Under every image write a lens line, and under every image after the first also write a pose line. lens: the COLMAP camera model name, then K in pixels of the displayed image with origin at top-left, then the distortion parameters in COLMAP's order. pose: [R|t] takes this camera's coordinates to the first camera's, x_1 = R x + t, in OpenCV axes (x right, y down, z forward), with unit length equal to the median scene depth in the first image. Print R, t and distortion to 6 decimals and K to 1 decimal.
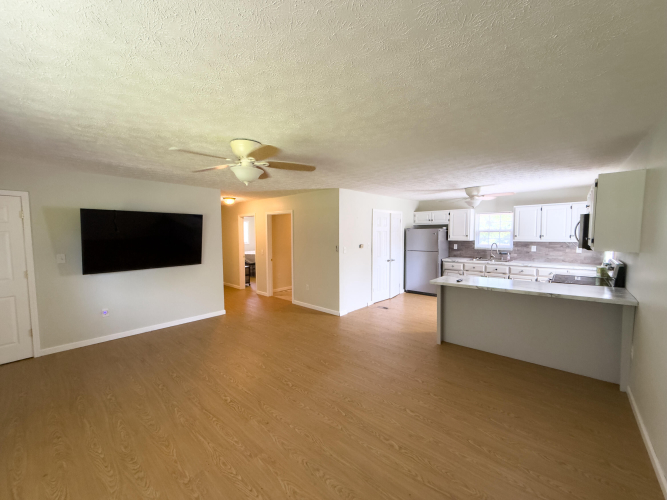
lens RADIAL K [[267.3, 0, 331.7], [0, 267.3, 249.4], [0, 0, 1]] dist [-0.000464, 0.000224]
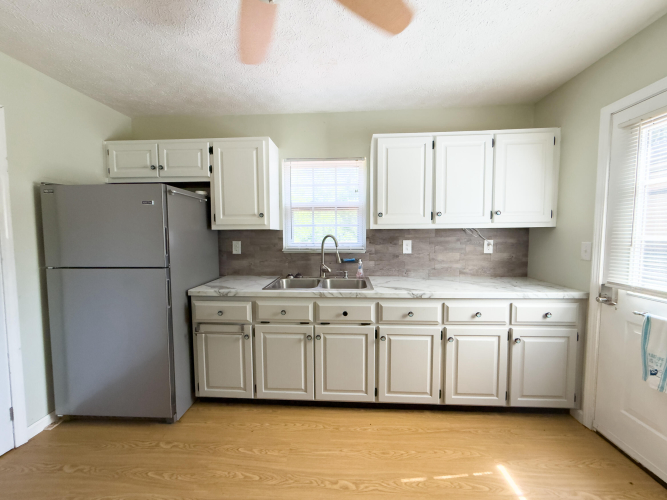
lens RADIAL K [[267.3, 0, 331.7], [0, 267.3, 249.4], [0, 0, 1]] dist [-0.000464, 0.000224]
pose [[0.779556, -0.034667, 0.625373, 0.381238], [0.037260, 0.999266, 0.008946, -0.006824], [-0.625224, 0.016328, 0.780275, 0.716890]]
